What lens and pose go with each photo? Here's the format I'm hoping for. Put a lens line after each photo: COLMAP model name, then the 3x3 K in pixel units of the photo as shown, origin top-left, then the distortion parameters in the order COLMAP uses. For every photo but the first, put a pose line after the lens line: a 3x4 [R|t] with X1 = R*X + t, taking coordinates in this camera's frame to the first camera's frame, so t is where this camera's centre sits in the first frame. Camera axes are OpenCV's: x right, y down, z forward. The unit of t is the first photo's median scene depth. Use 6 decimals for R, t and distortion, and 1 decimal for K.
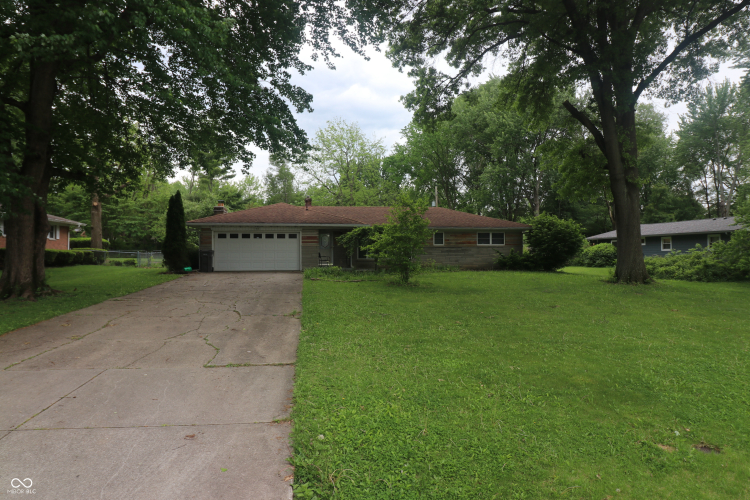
lens RADIAL K [[496.7, 0, 371.8], [0, 496.7, 247.2], [0, 0, 1]] dist [-0.000805, -0.010453]
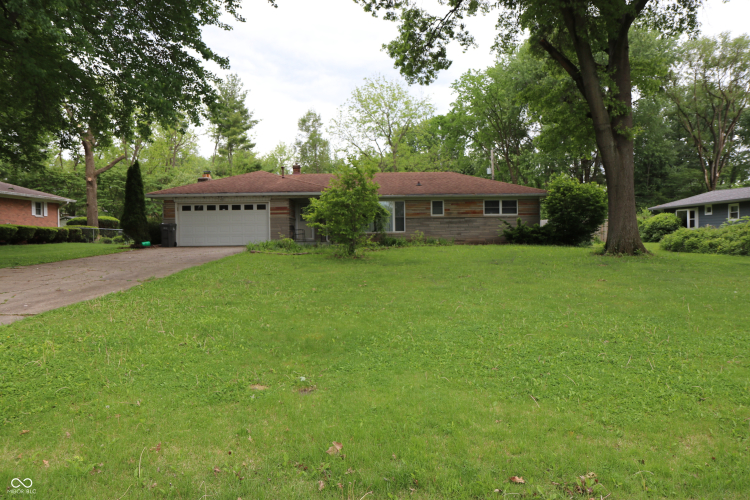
lens RADIAL K [[594.1, 0, 381.2], [0, 594.1, 250.2], [0, 0, 1]] dist [-0.106015, 0.106450]
pose [[0.988247, -0.005315, -0.152773, 0.221118], [0.010863, 0.999311, 0.035500, 0.020534], [0.152479, -0.036742, 0.987624, -0.028583]]
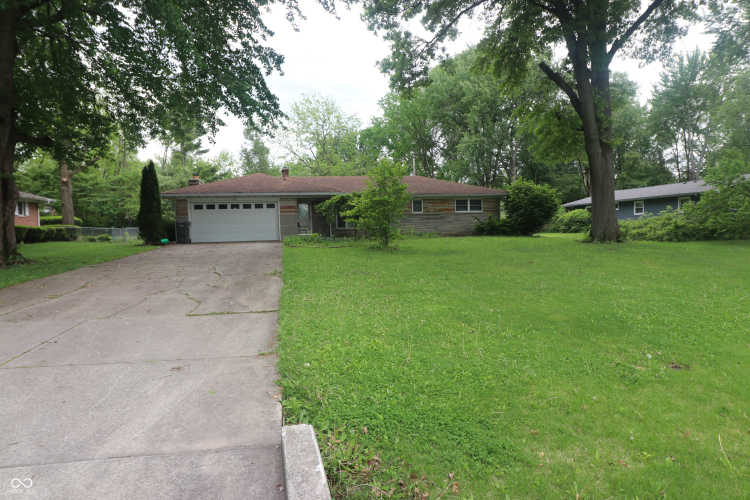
lens RADIAL K [[496.7, 0, 372.6], [0, 496.7, 251.4], [0, 0, 1]] dist [-0.000805, -0.010453]
pose [[0.998737, -0.025617, 0.043219, -0.001390], [0.023281, 0.998284, 0.053728, 0.020063], [-0.044522, -0.052654, 0.997620, -0.001403]]
